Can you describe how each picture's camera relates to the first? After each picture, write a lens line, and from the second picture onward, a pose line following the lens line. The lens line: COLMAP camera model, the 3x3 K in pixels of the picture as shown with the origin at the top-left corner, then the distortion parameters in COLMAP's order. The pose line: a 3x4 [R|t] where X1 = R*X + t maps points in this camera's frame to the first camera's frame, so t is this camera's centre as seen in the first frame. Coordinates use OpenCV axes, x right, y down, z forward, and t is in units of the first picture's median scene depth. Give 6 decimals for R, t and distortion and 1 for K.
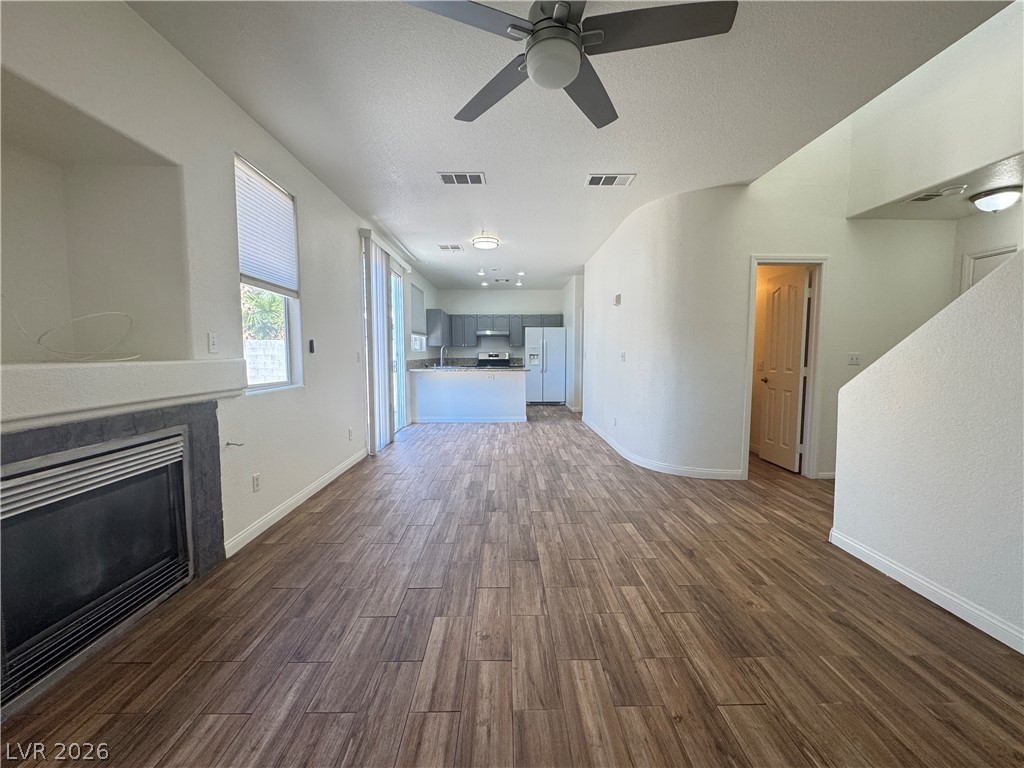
lens RADIAL K [[409.6, 0, 513.3], [0, 409.6, 383.0], [0, 0, 1]] dist [-0.004442, 0.000754]
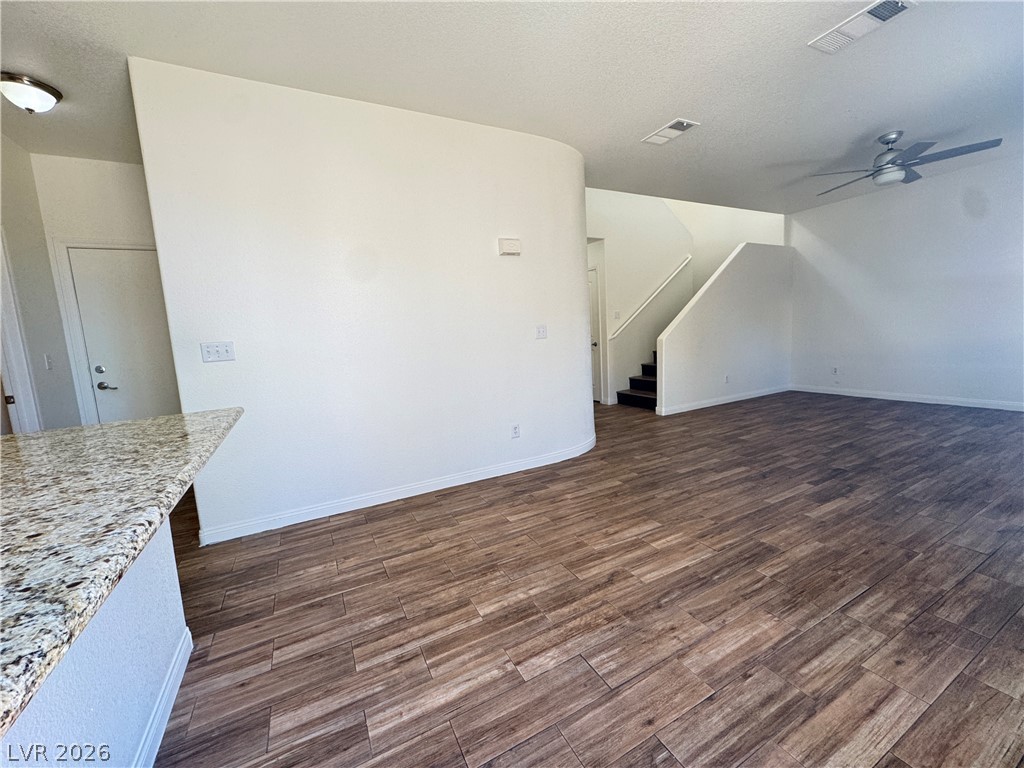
lens RADIAL K [[409.6, 0, 513.3], [0, 409.6, 383.0], [0, 0, 1]] dist [-0.004442, 0.000754]
pose [[-0.451174, -0.086060, 0.888277, -0.547616], [0.122549, 0.979936, 0.157186, -0.143972], [-0.883982, 0.179775, -0.431575, 2.069531]]
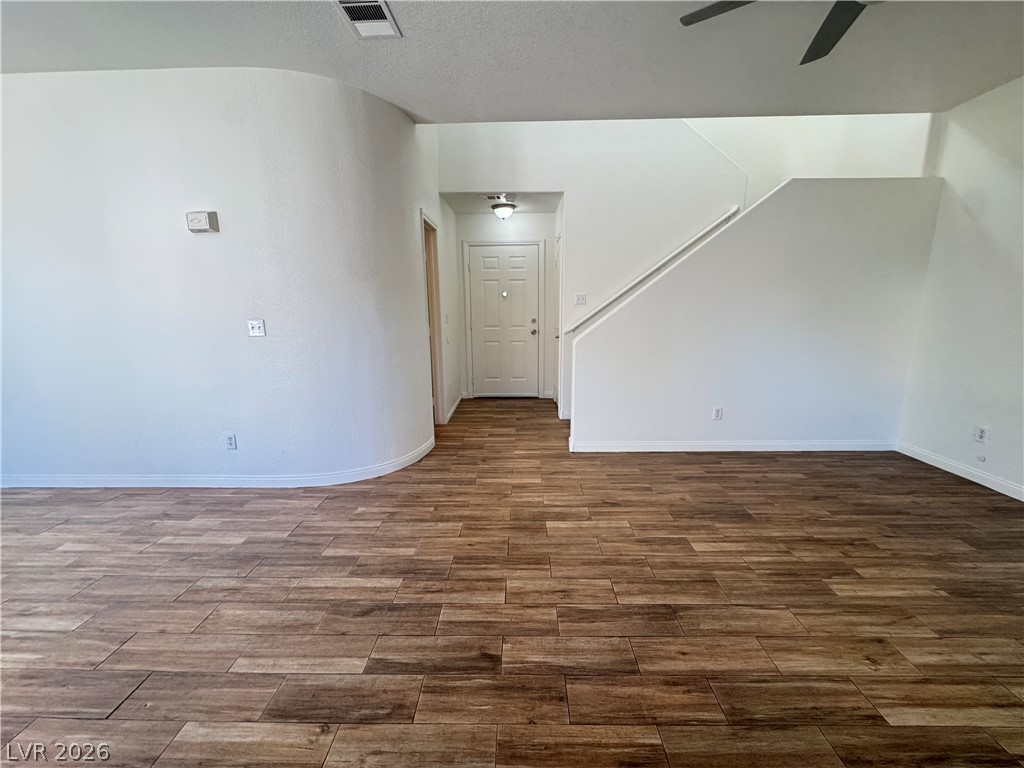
lens RADIAL K [[409.6, 0, 513.3], [0, 409.6, 383.0], [0, 0, 1]] dist [-0.004442, 0.000754]
pose [[0.038748, -0.192731, 0.980486, -0.458052], [0.085279, 0.978281, 0.188927, -0.099642], [-0.995603, 0.076295, 0.054342, 0.918154]]
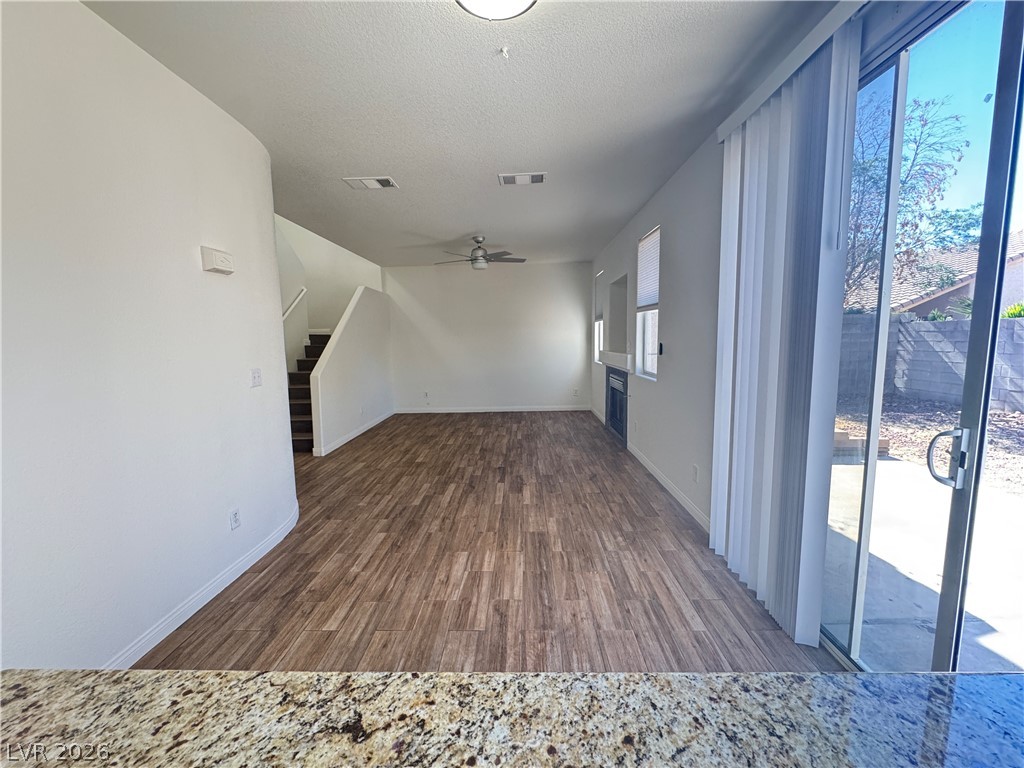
lens RADIAL K [[409.6, 0, 513.3], [0, 409.6, 383.0], [0, 0, 1]] dist [-0.004442, 0.000754]
pose [[-0.999183, 0.012840, 0.038327, -0.150073], [0.019654, 0.982898, 0.183100, -0.228027], [-0.035320, 0.183704, -0.982347, 2.306580]]
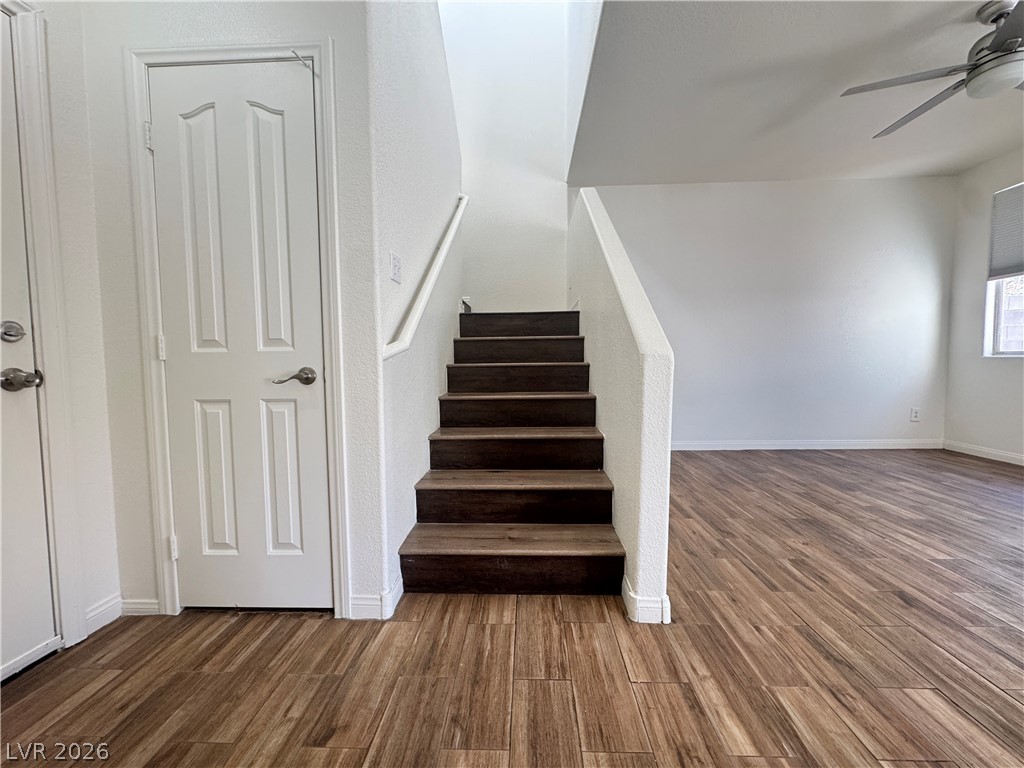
lens RADIAL K [[409.6, 0, 513.3], [0, 409.6, 383.0], [0, 0, 1]] dist [-0.004442, 0.000754]
pose [[-0.998278, 0.009068, 0.057949, 0.795956], [0.016553, 0.991373, 0.130018, -0.016560], [-0.056270, 0.130753, -0.989817, 1.275355]]
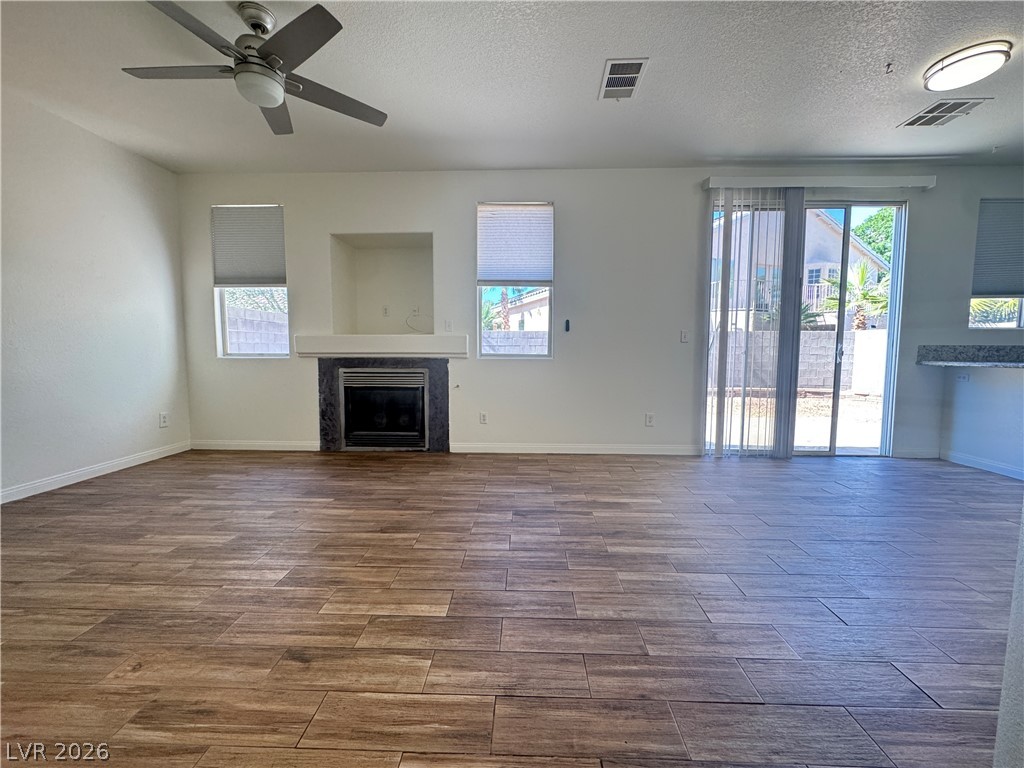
lens RADIAL K [[409.6, 0, 513.3], [0, 409.6, 383.0], [0, 0, 1]] dist [-0.004442, 0.000754]
pose [[-0.052036, 0.077246, -0.995653, 0.731374], [-0.077120, 0.993716, 0.081126, -0.011852], [0.995663, 0.081006, -0.045752, 0.999843]]
